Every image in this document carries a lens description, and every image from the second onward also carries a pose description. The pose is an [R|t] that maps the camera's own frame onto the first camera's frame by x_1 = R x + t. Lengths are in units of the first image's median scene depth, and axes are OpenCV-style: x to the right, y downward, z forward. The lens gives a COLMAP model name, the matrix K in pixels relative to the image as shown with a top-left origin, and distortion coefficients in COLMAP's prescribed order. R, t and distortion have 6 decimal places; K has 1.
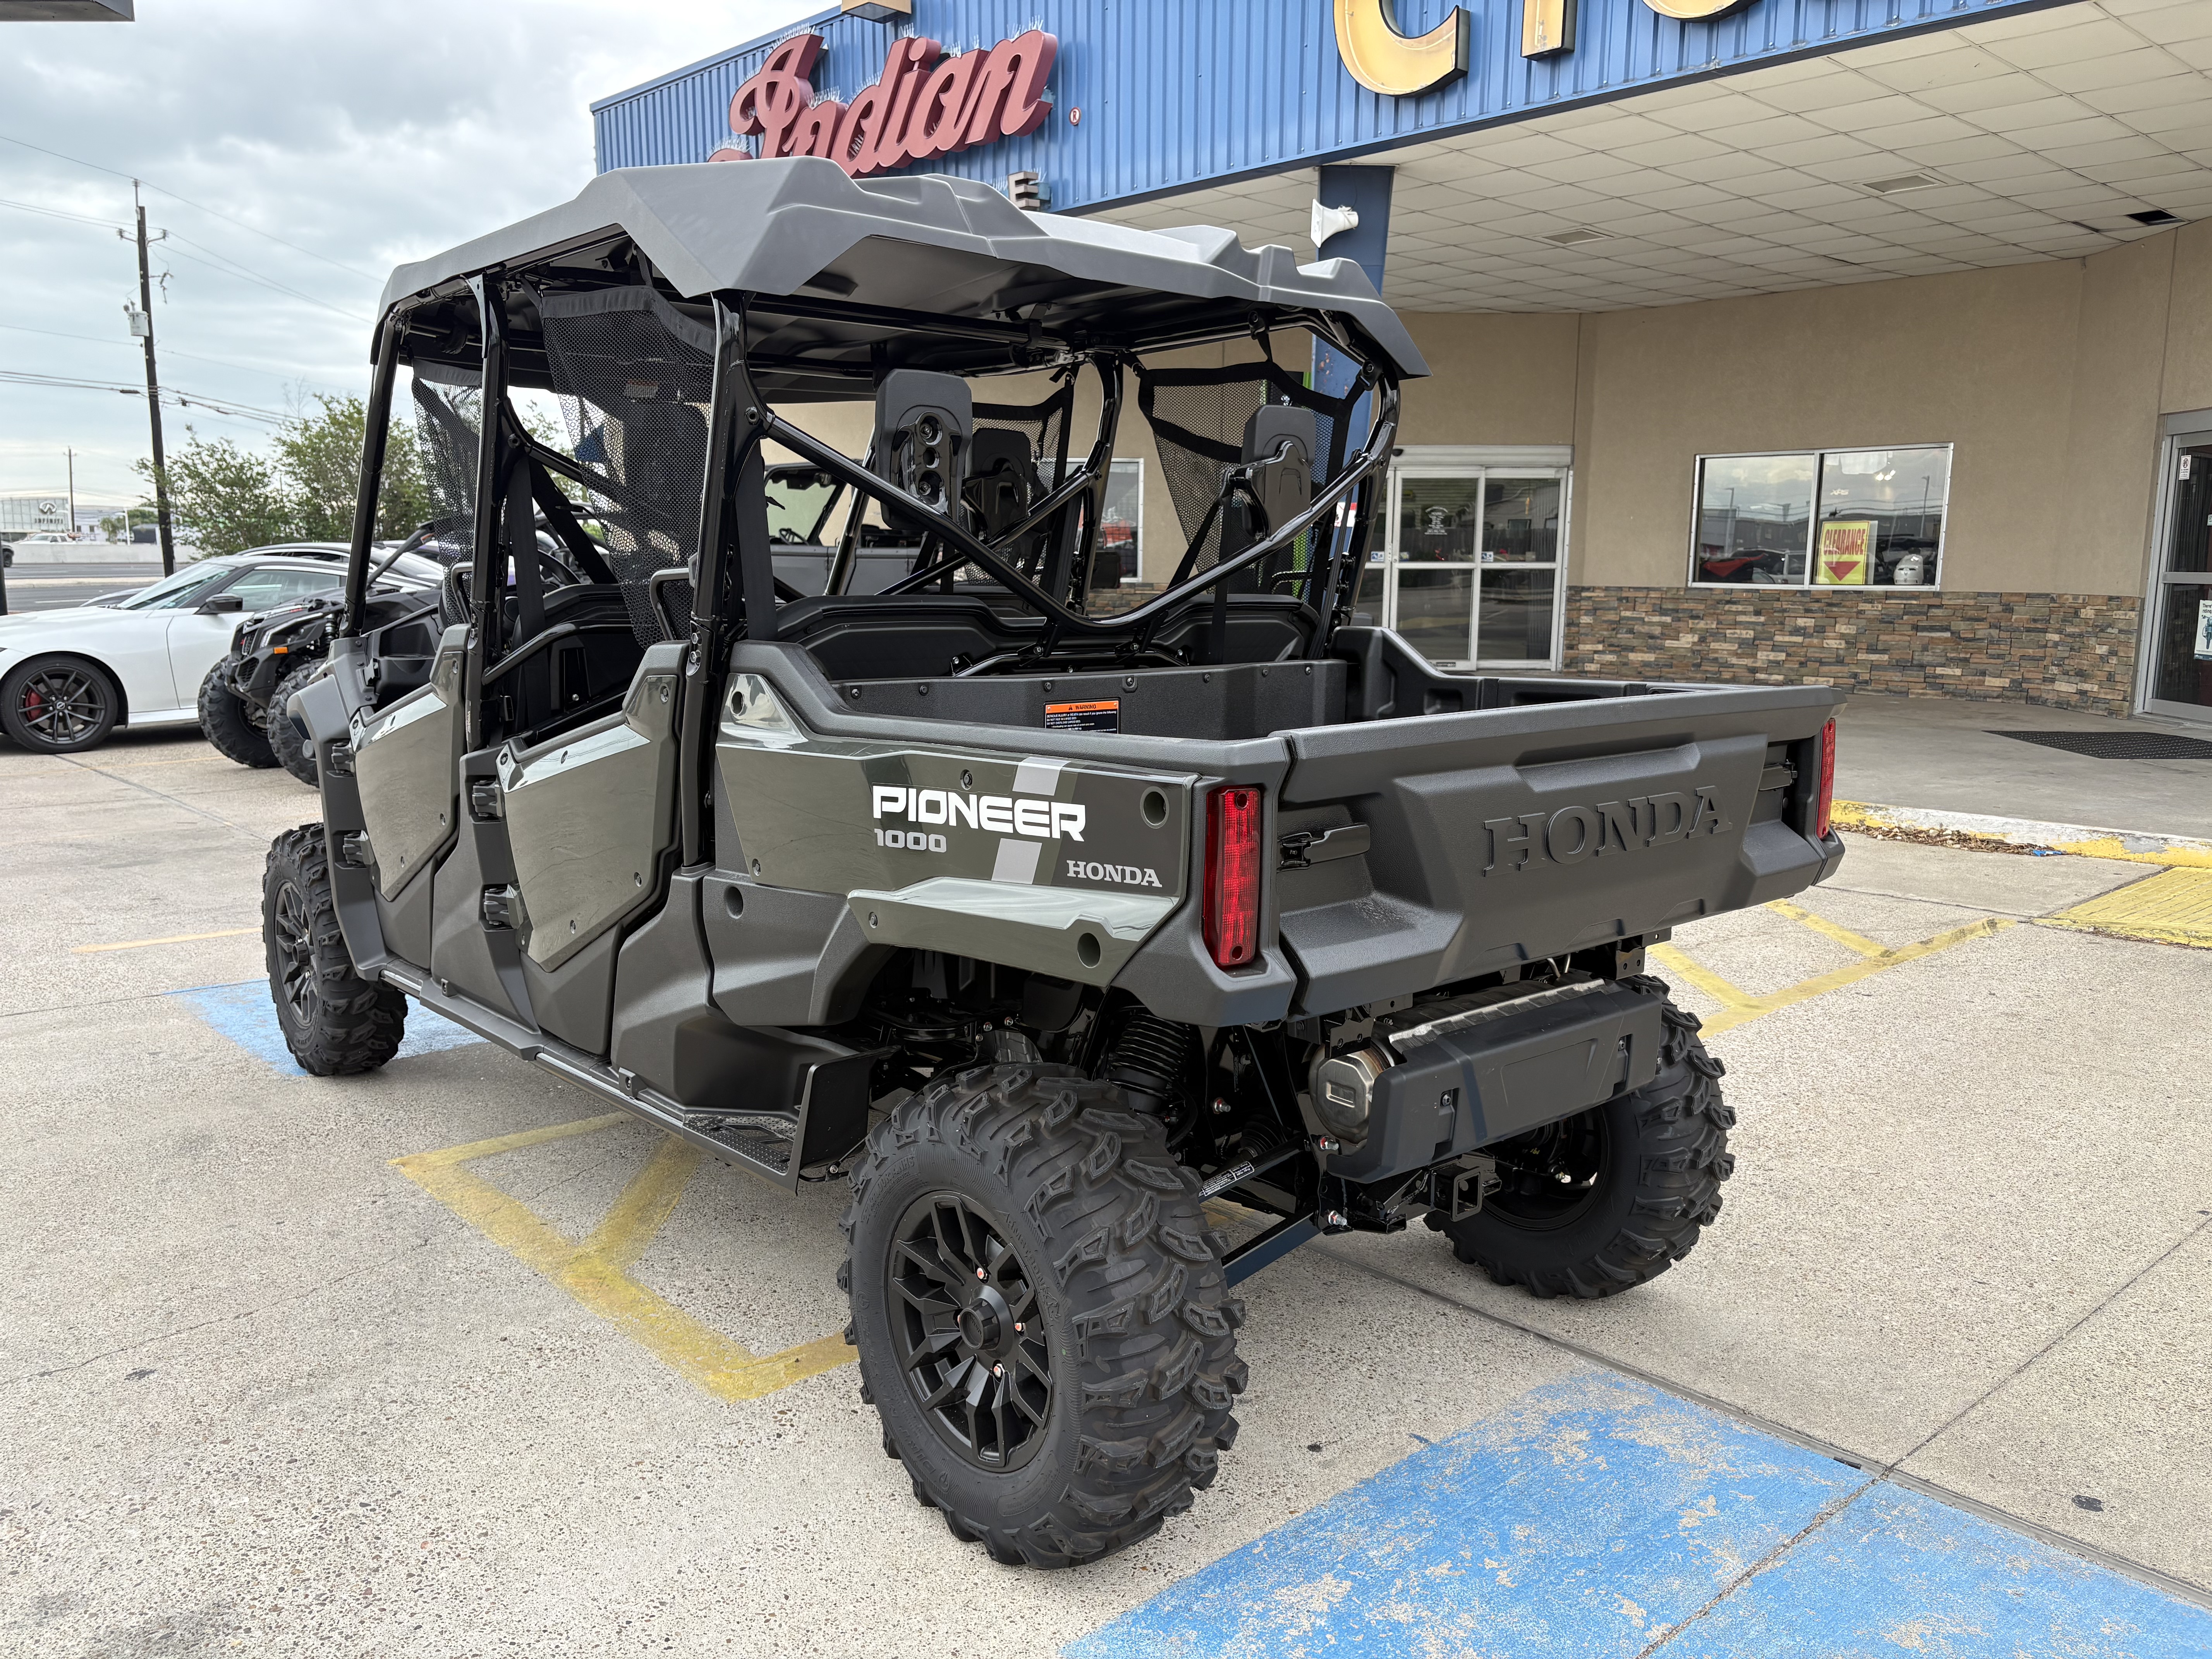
lens RADIAL K [[1676.1, 0, 1105.3], [0, 1676.1, 830.6], [0, 0, 1]] dist [0.055286, -0.068221]
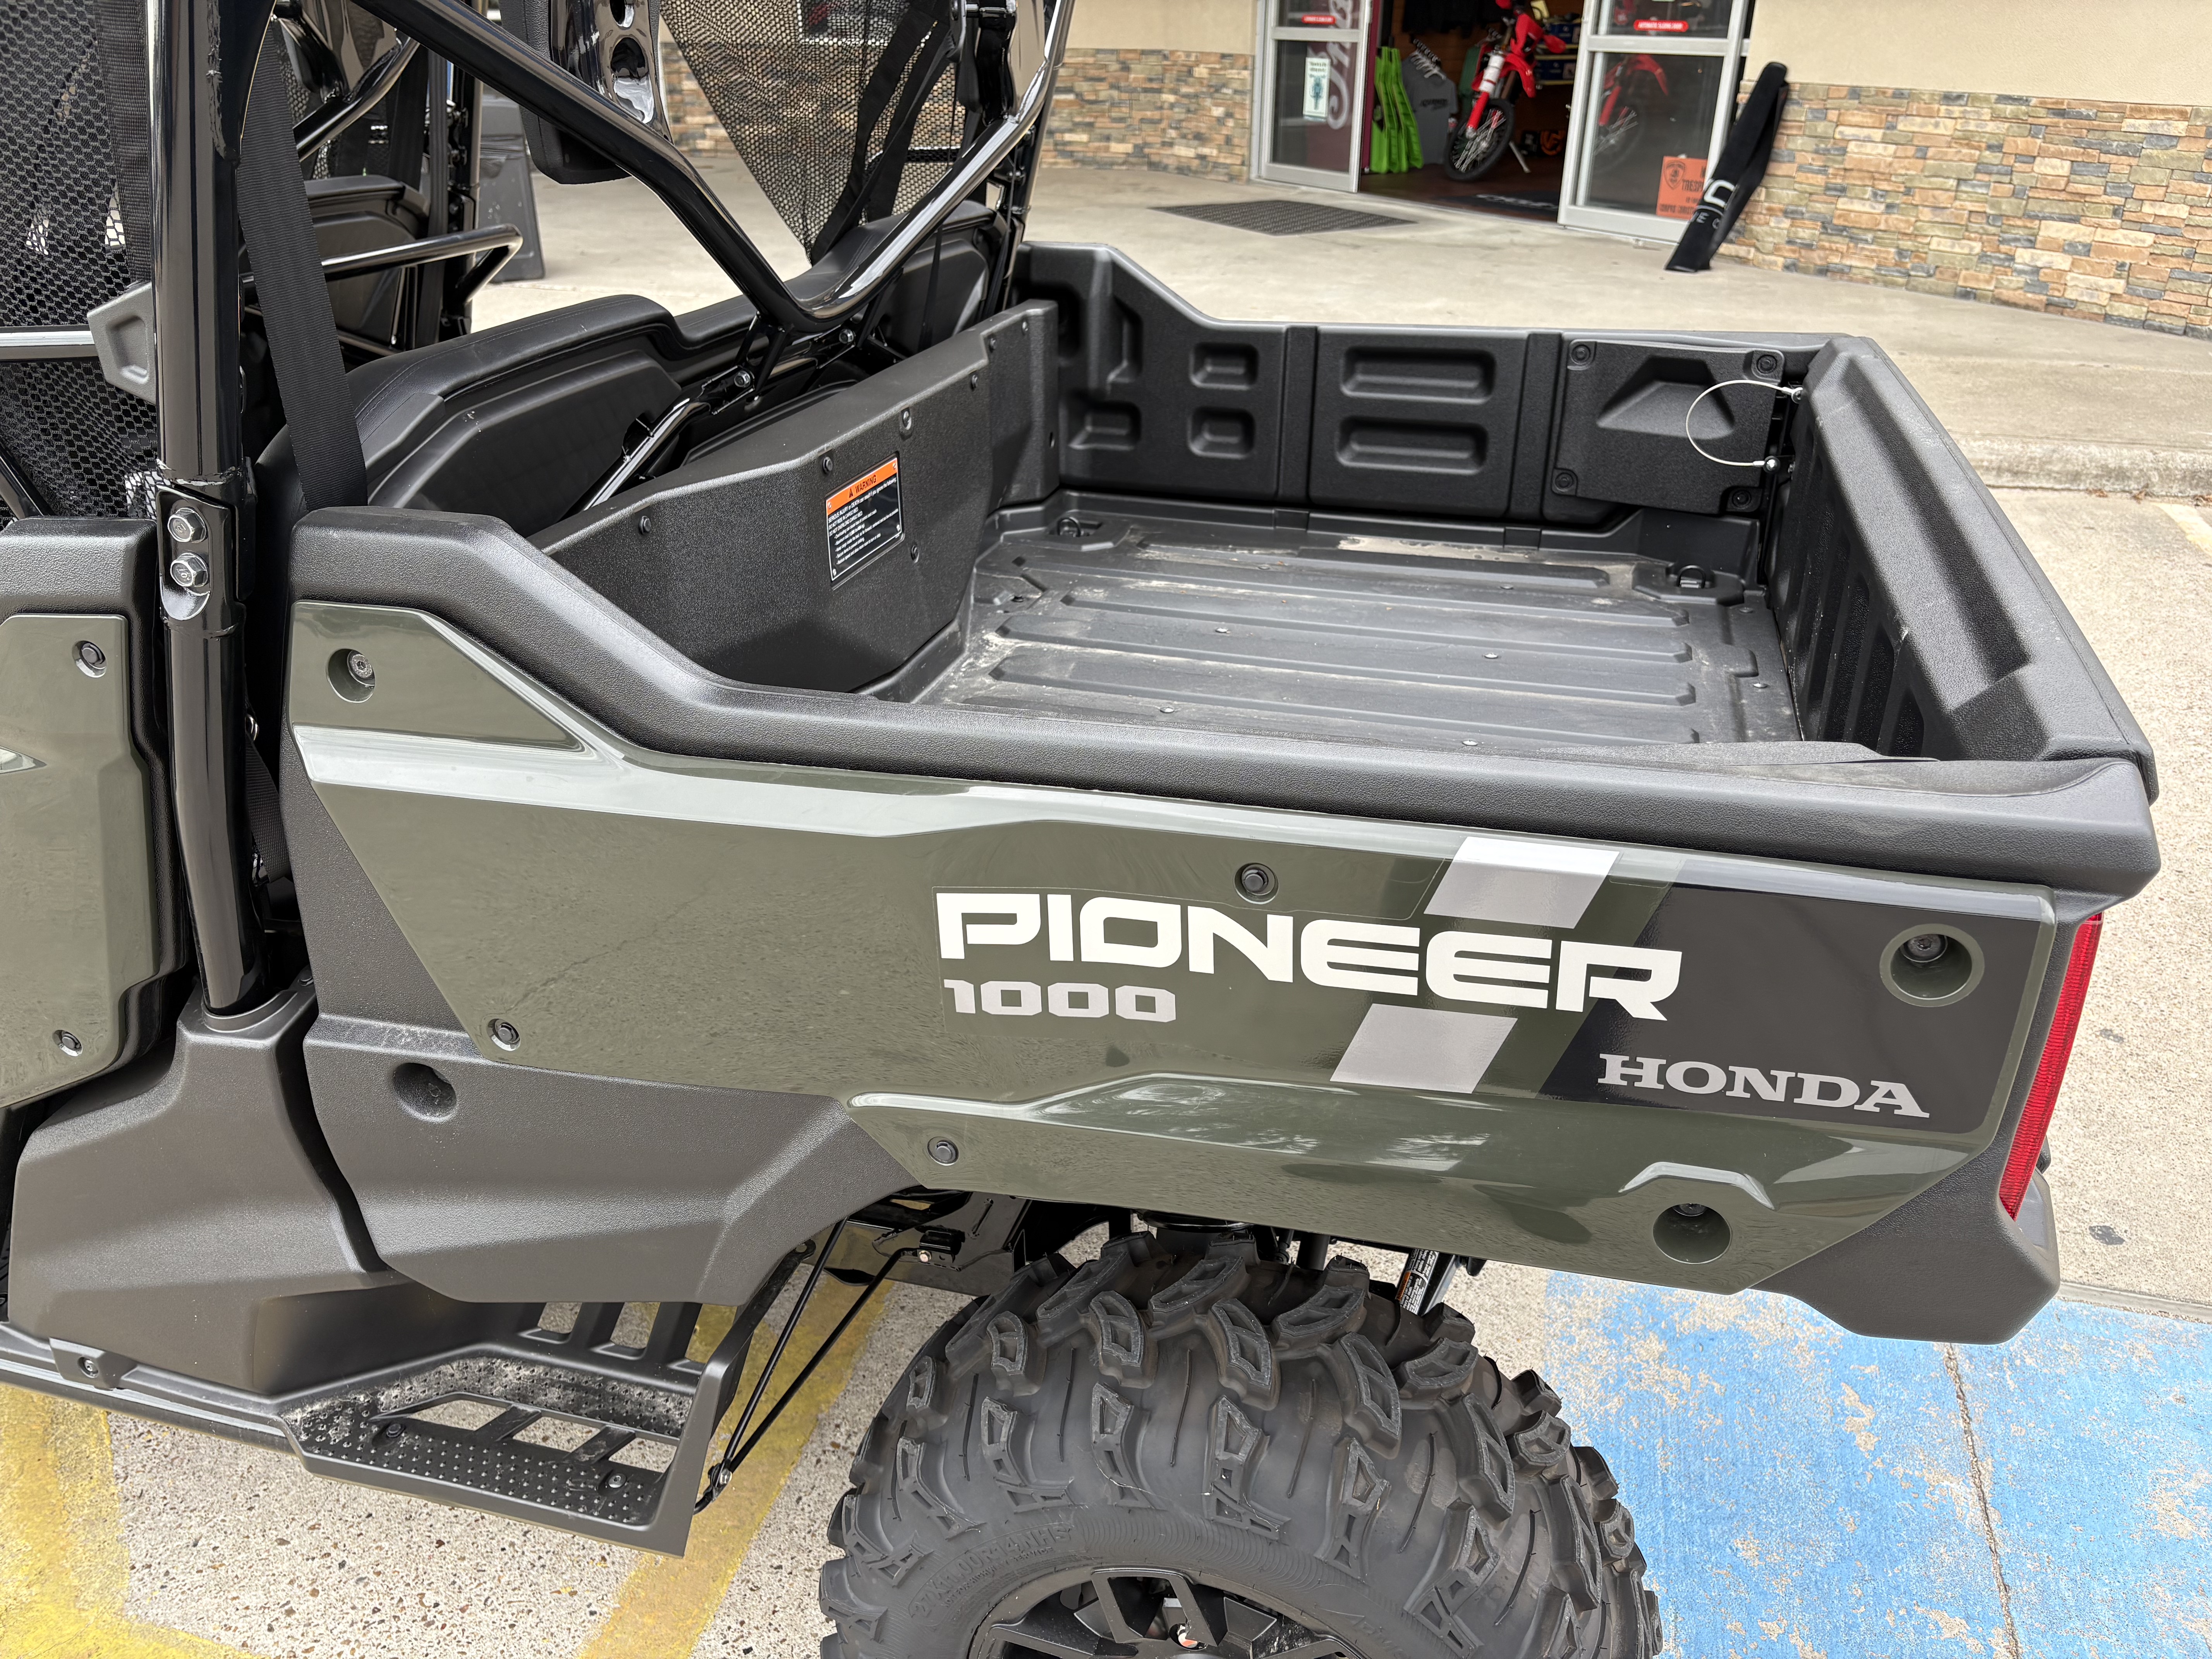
lens RADIAL K [[1676.1, 0, 1109.9], [0, 1676.1, 835.7], [0, 0, 1]] dist [0.055286, -0.068221]
pose [[0.844578, -0.242492, 0.477374, -0.058959], [0.087627, 0.942145, 0.323550, -0.034407], [-0.528213, -0.231432, 0.816964, 0.120745]]
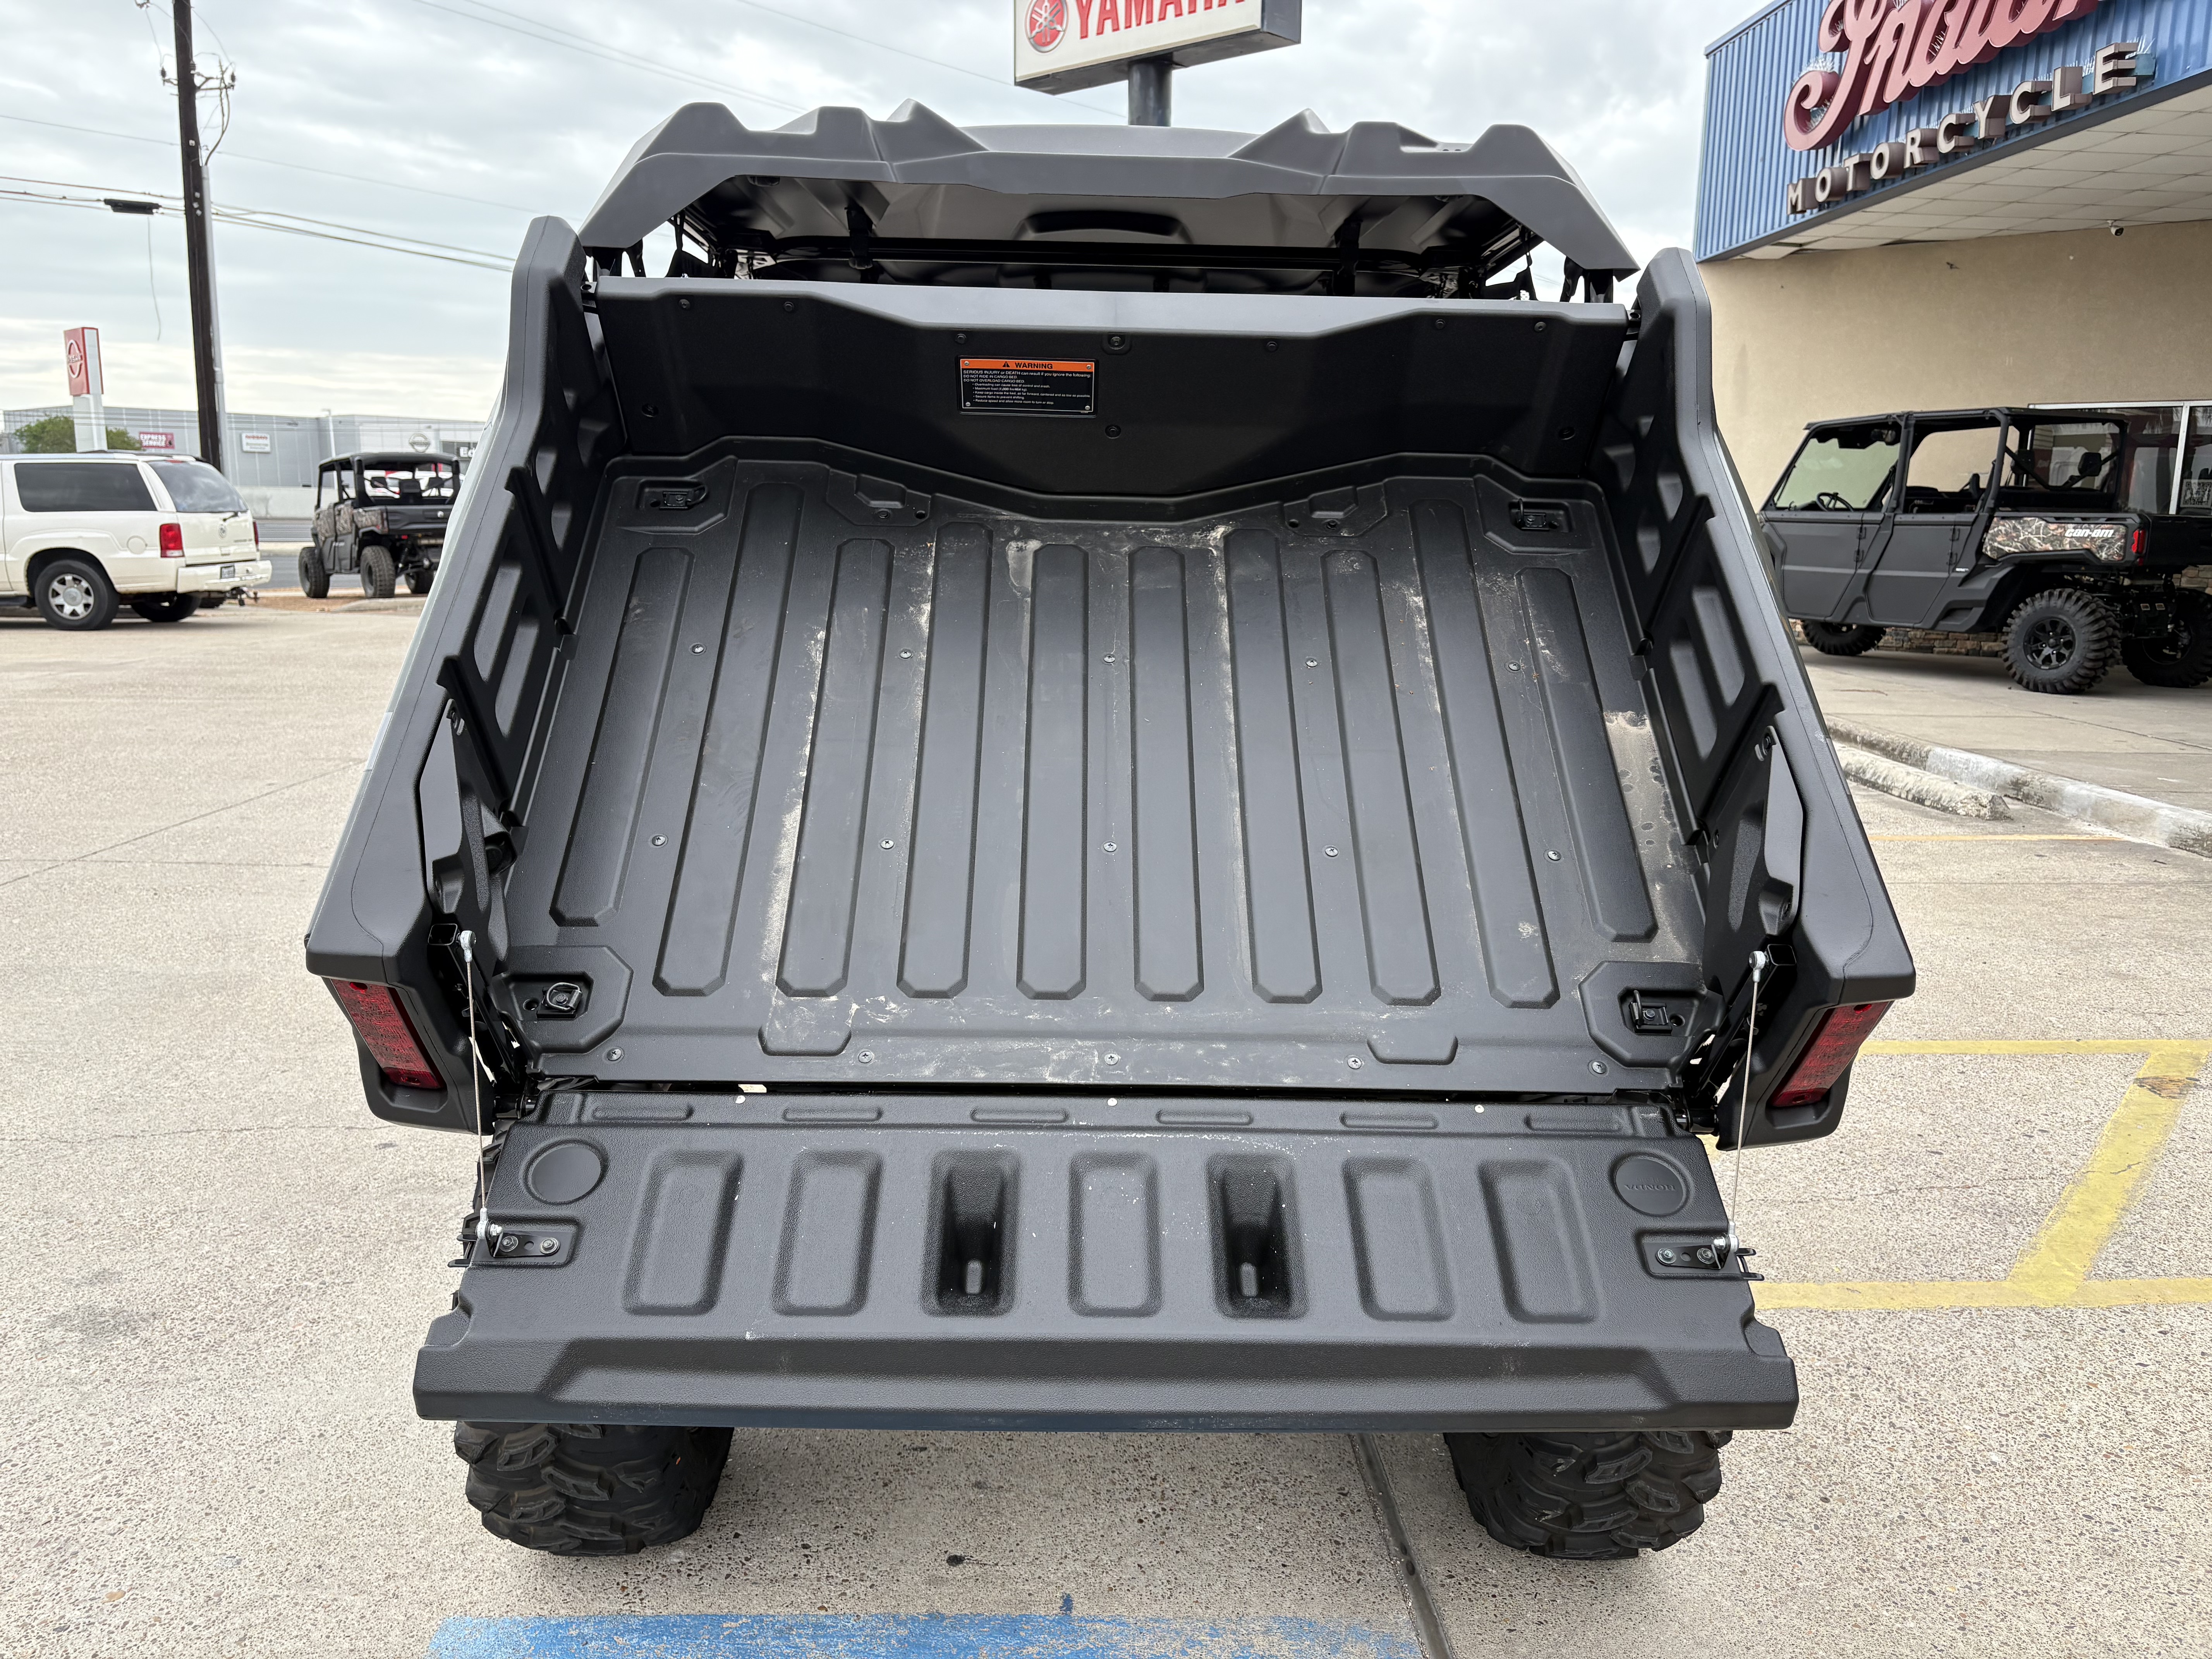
lens RADIAL K [[1676.1, 0, 1098.0], [0, 1676.1, 843.4], [0, 0, 1]] dist [0.055286, -0.068221]
pose [[0.757688, 0.127730, -0.639995, 0.149350], [-0.112301, 0.991550, 0.064941, -0.012237], [0.642882, 0.022667, 0.765630, 0.085658]]
